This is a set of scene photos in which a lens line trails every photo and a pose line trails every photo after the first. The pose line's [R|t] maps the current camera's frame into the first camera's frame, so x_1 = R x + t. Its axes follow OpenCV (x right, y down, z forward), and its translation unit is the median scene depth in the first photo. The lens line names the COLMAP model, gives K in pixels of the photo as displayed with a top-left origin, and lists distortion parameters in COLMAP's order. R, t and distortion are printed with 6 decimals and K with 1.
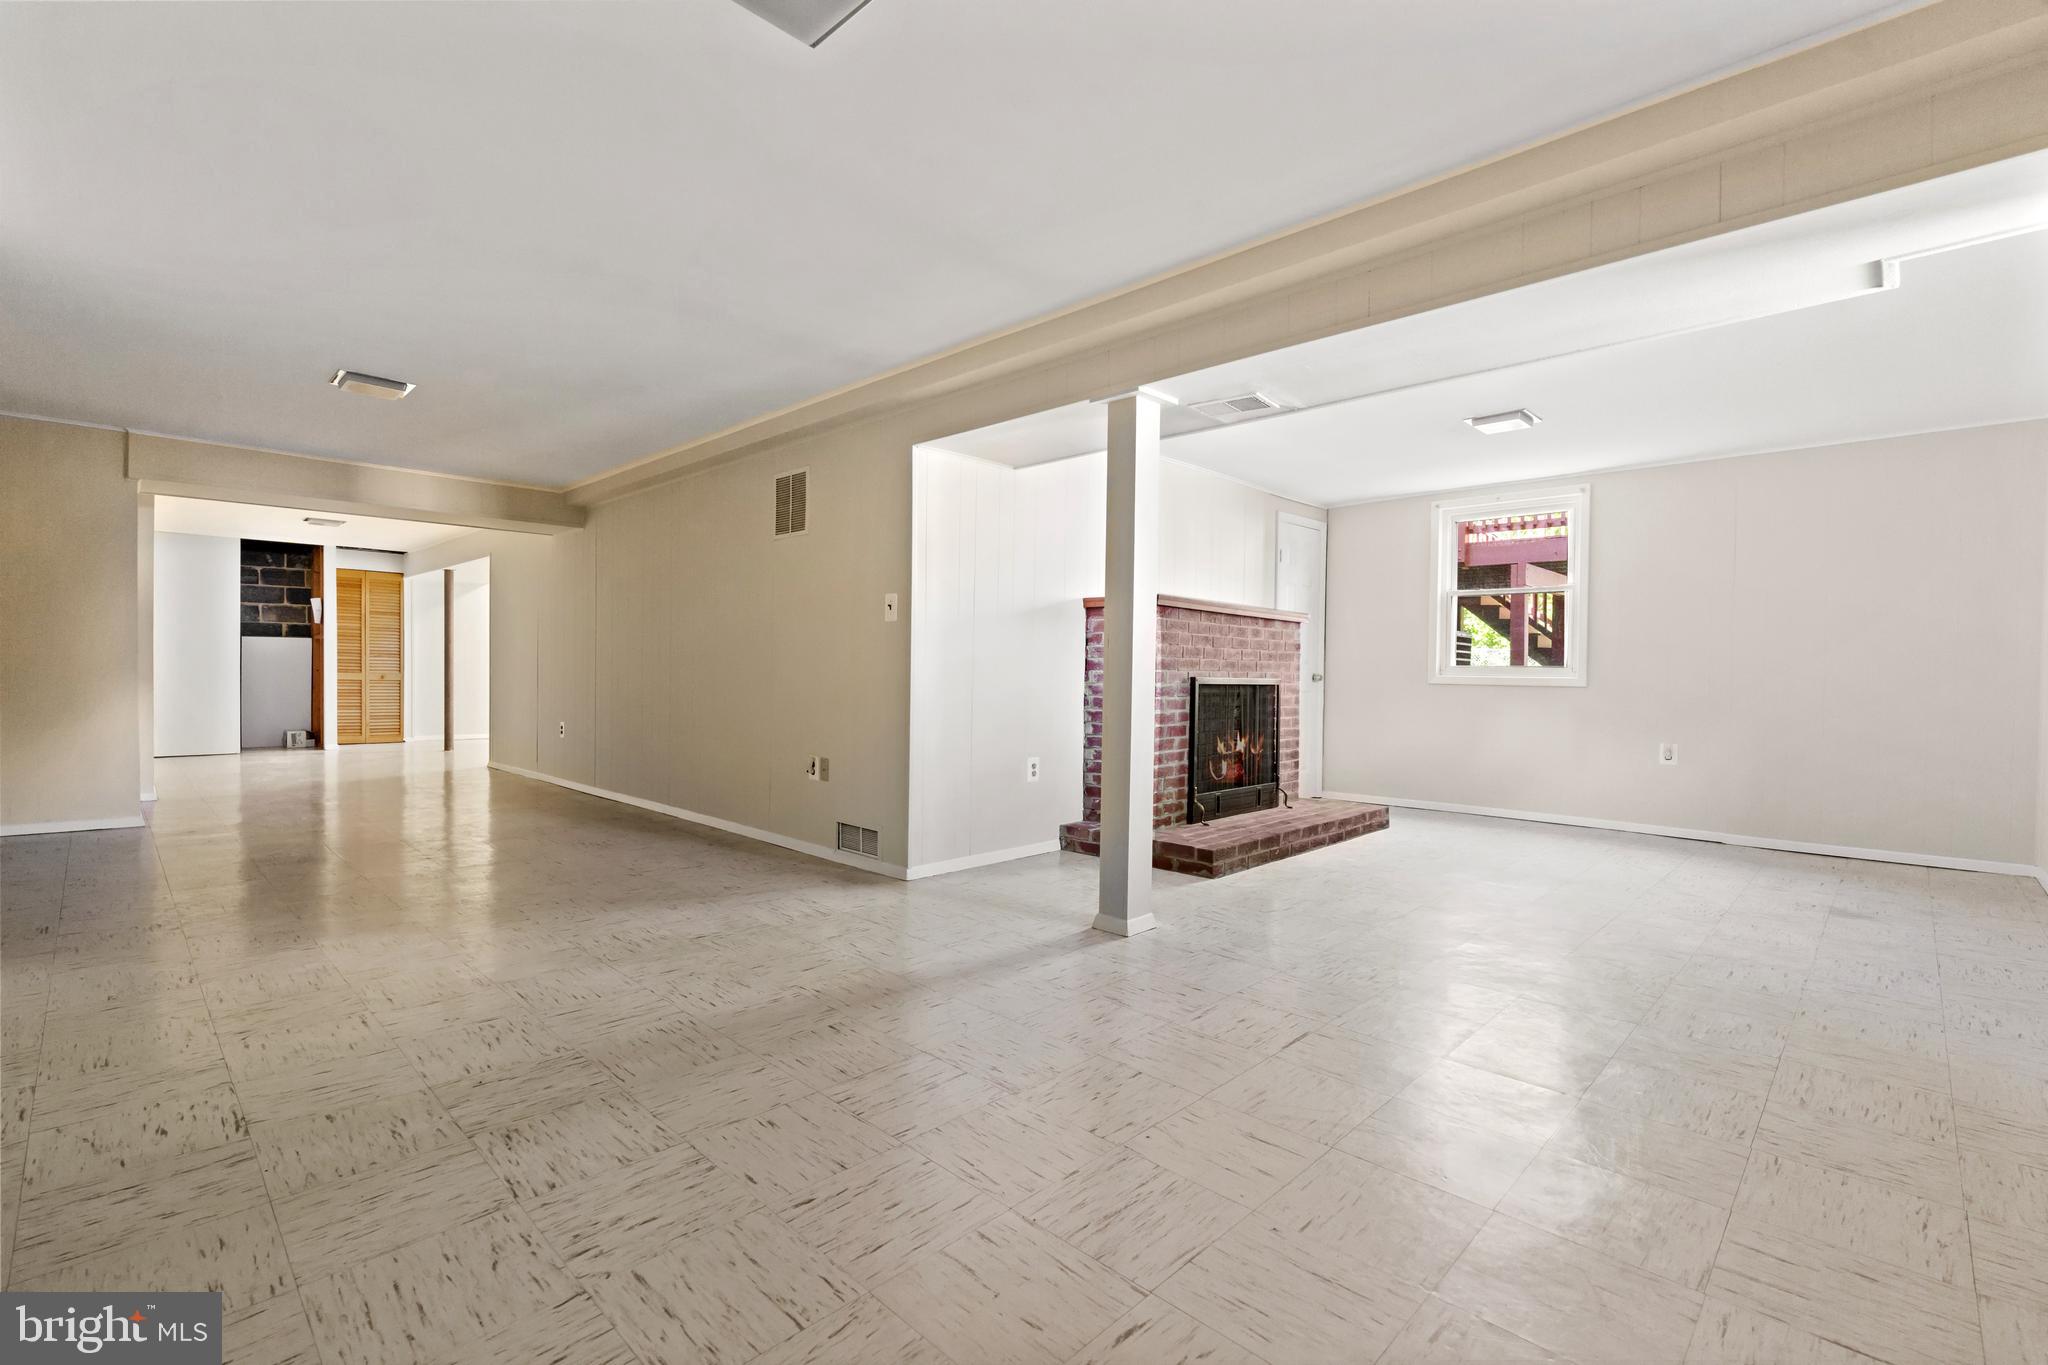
lens RADIAL K [[932.5, 0, 1021.3], [0, 932.5, 679.2], [0, 0, 1]] dist [-0.004841, 0.000033]
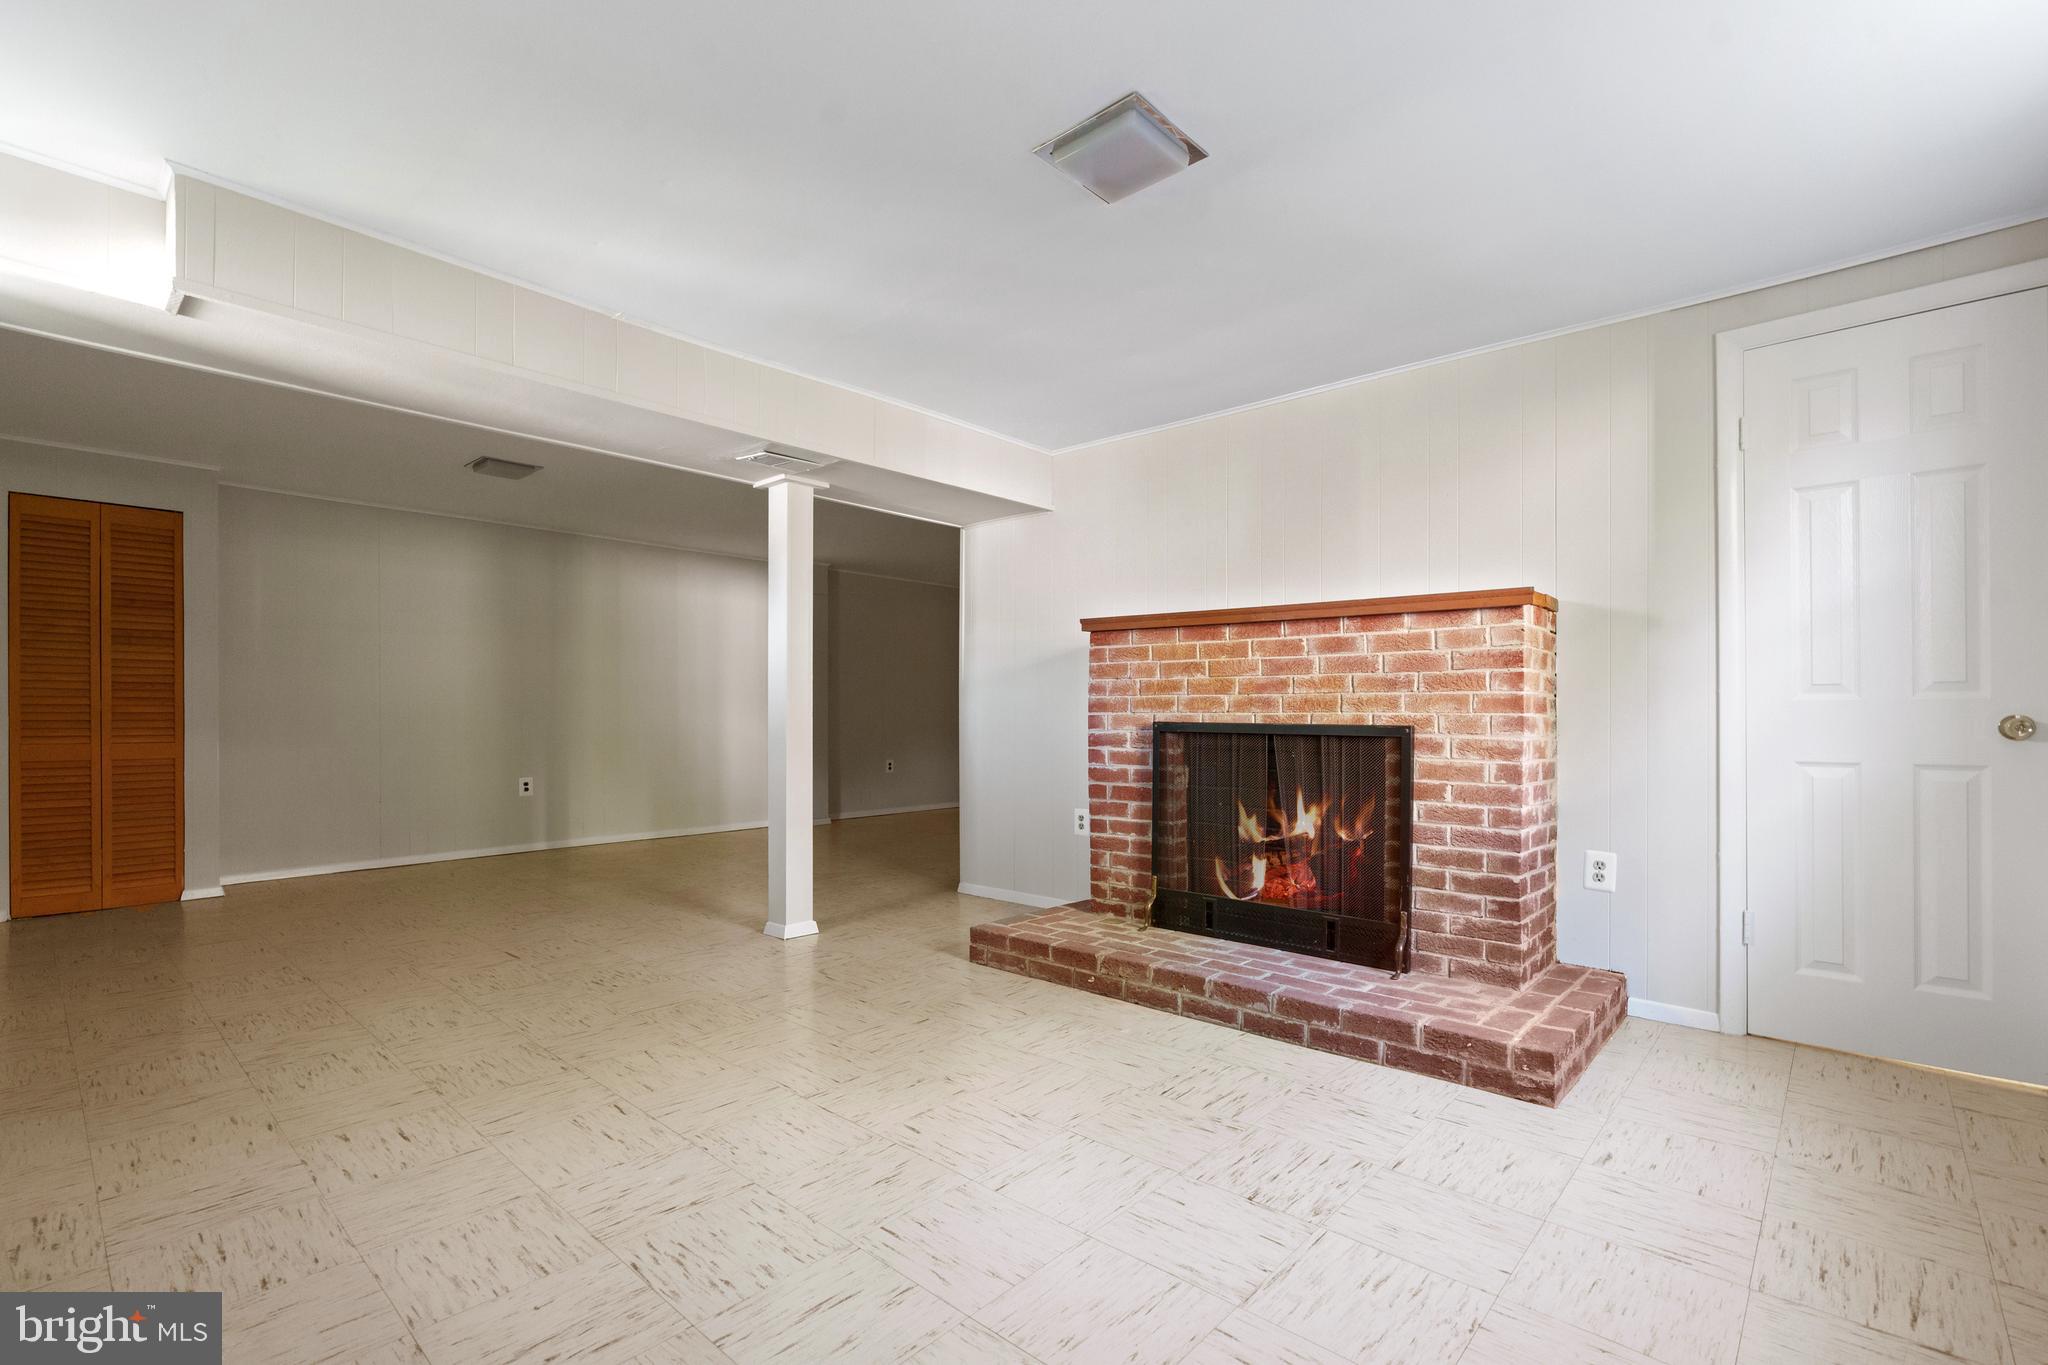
lens RADIAL K [[932.5, 0, 1019.3], [0, 932.5, 704.2], [0, 0, 1]] dist [-0.004841, 0.000033]
pose [[0.013009, -0.024712, -0.999610, 0.916049], [-0.009441, 0.999647, -0.024835, 0.003195], [0.999871, 0.009761, 0.012772, 0.899991]]
